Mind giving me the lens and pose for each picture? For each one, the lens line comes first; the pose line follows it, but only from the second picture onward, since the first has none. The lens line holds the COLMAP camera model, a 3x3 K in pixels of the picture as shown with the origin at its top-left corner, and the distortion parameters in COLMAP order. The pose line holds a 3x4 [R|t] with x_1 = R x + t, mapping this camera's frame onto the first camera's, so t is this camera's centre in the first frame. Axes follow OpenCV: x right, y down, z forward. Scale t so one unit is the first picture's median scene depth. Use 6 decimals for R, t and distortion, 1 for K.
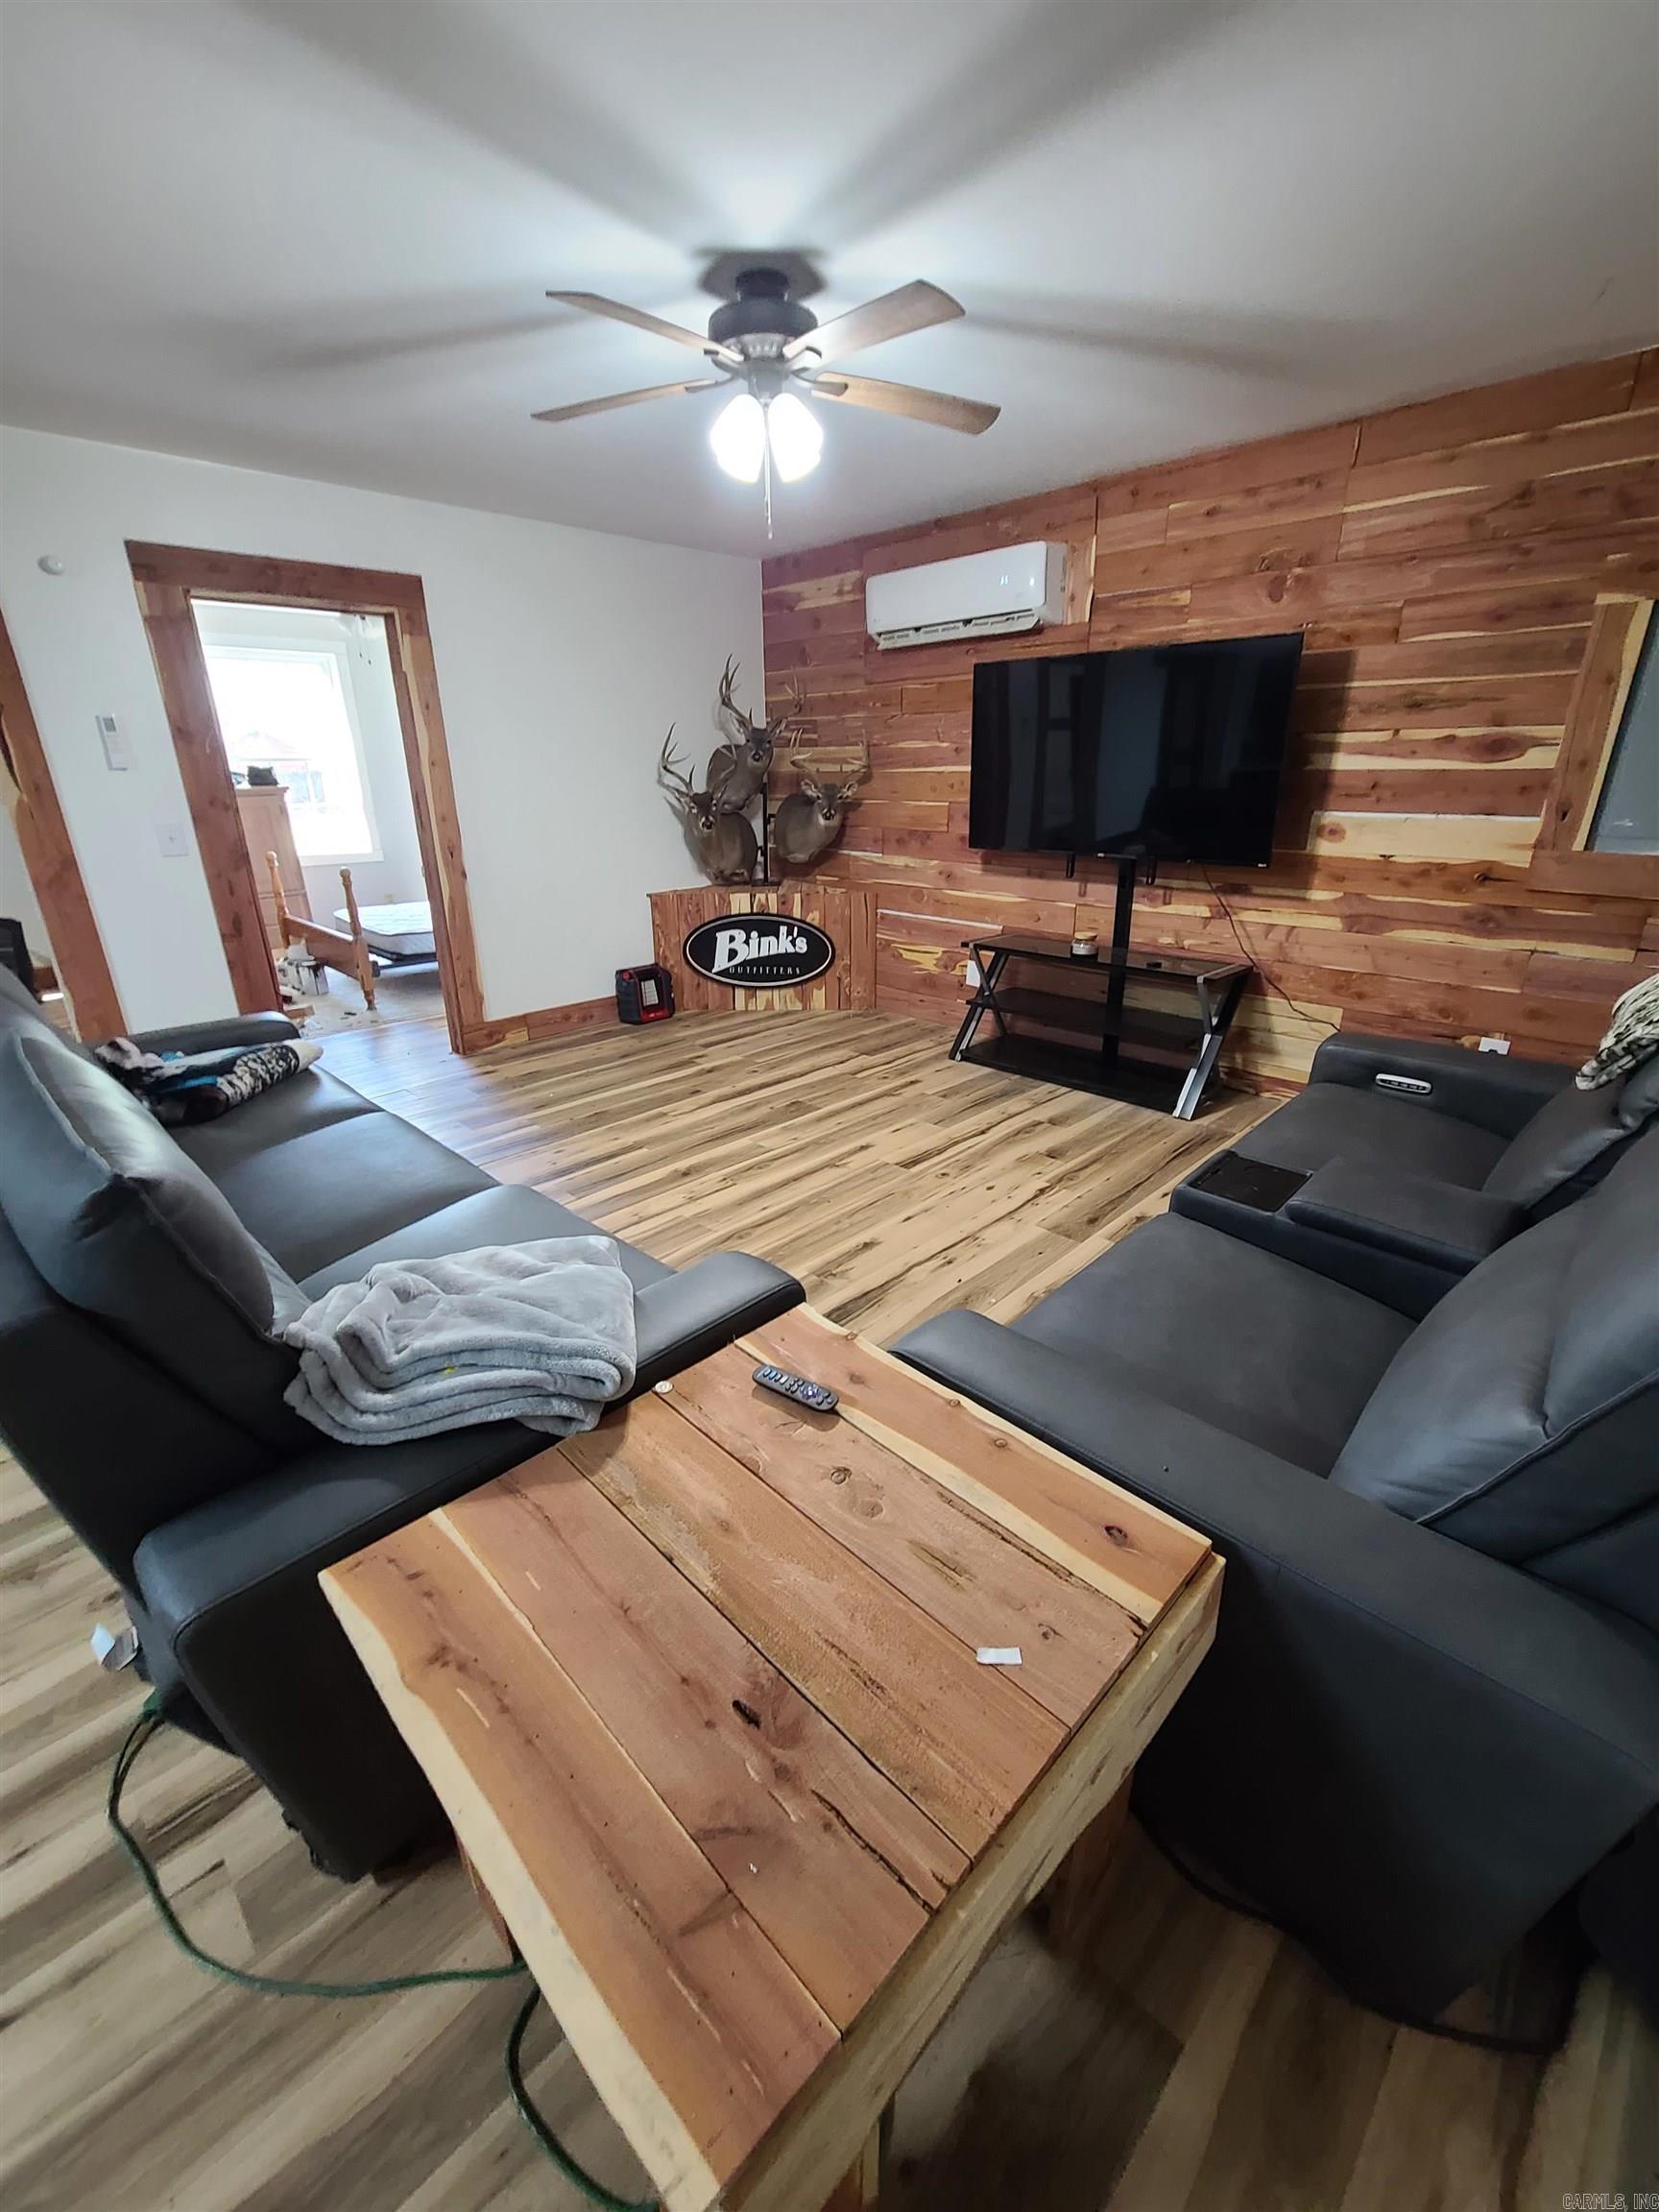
lens RADIAL K [[911.7, 0, 831.3], [0, 911.7, 1093.9], [0, 0, 1]] dist [0.002276, 0.000156]
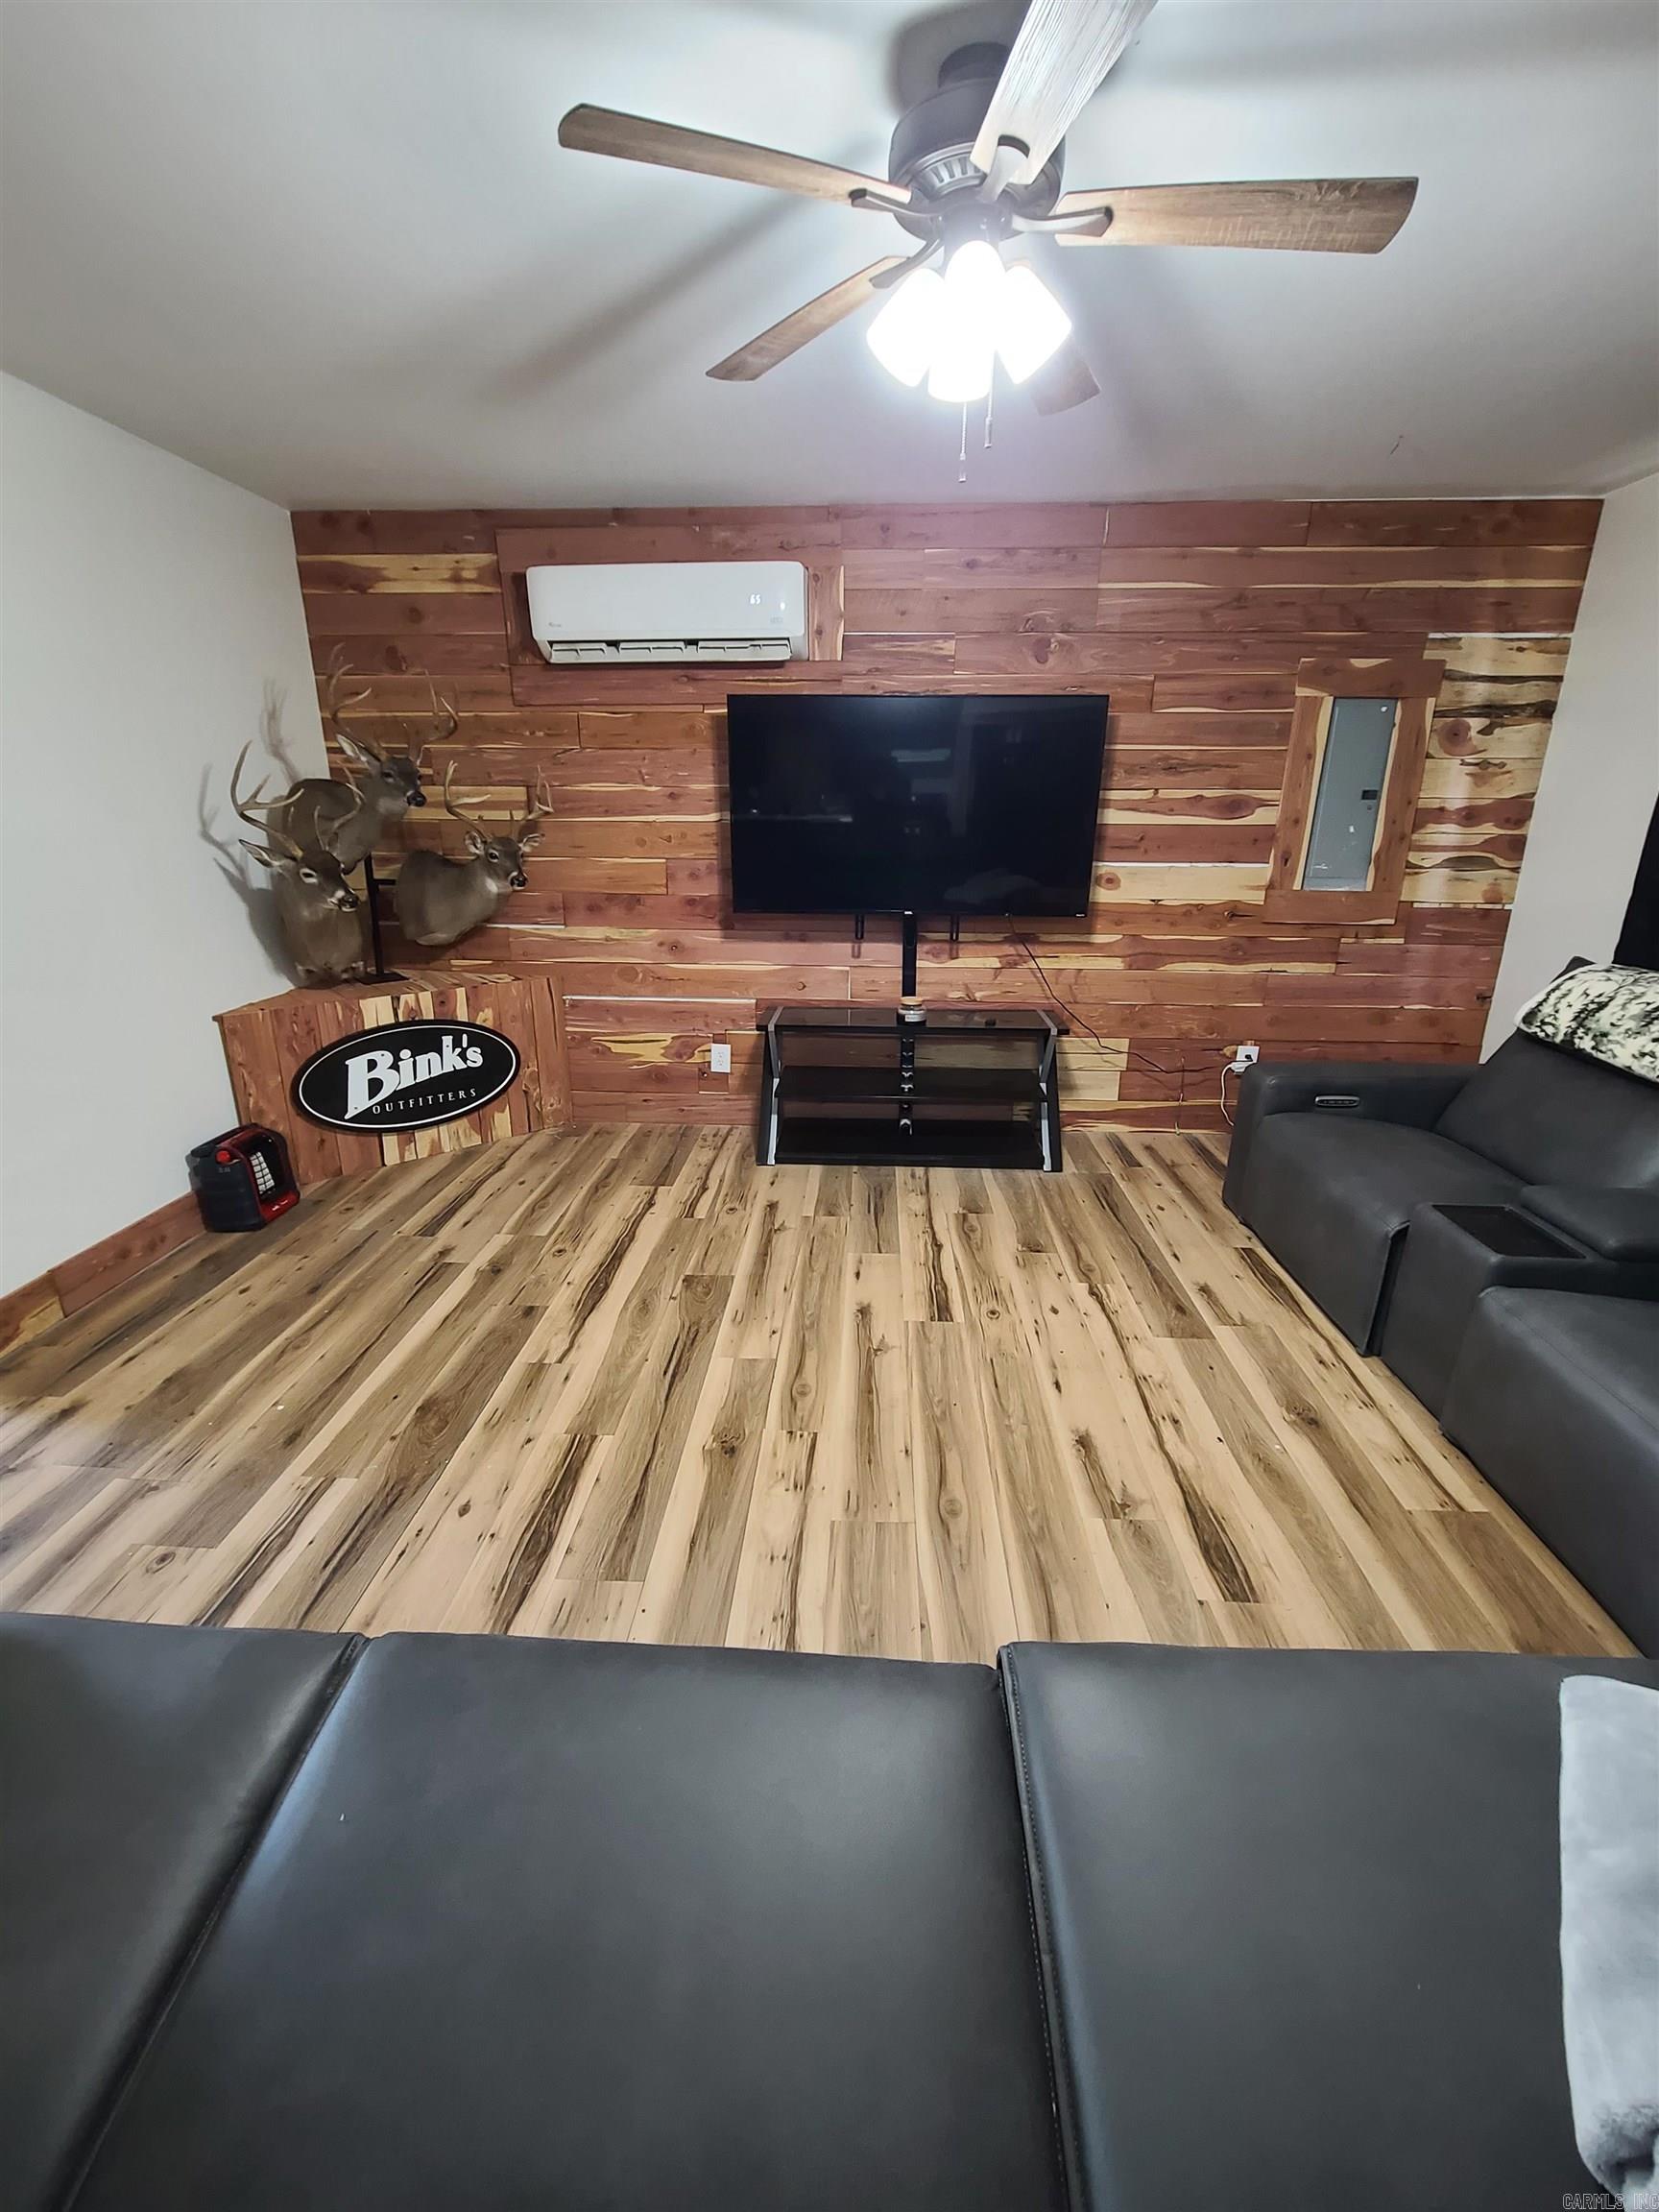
lens RADIAL K [[911.7, 0, 831.3], [0, 911.7, 1093.9], [0, 0, 1]] dist [0.002276, 0.000156]
pose [[0.744966, -0.189098, 0.639740, -0.355750], [0.214893, 0.975889, 0.038219, -0.125046], [-0.631543, 0.109004, 0.767641, 0.333603]]
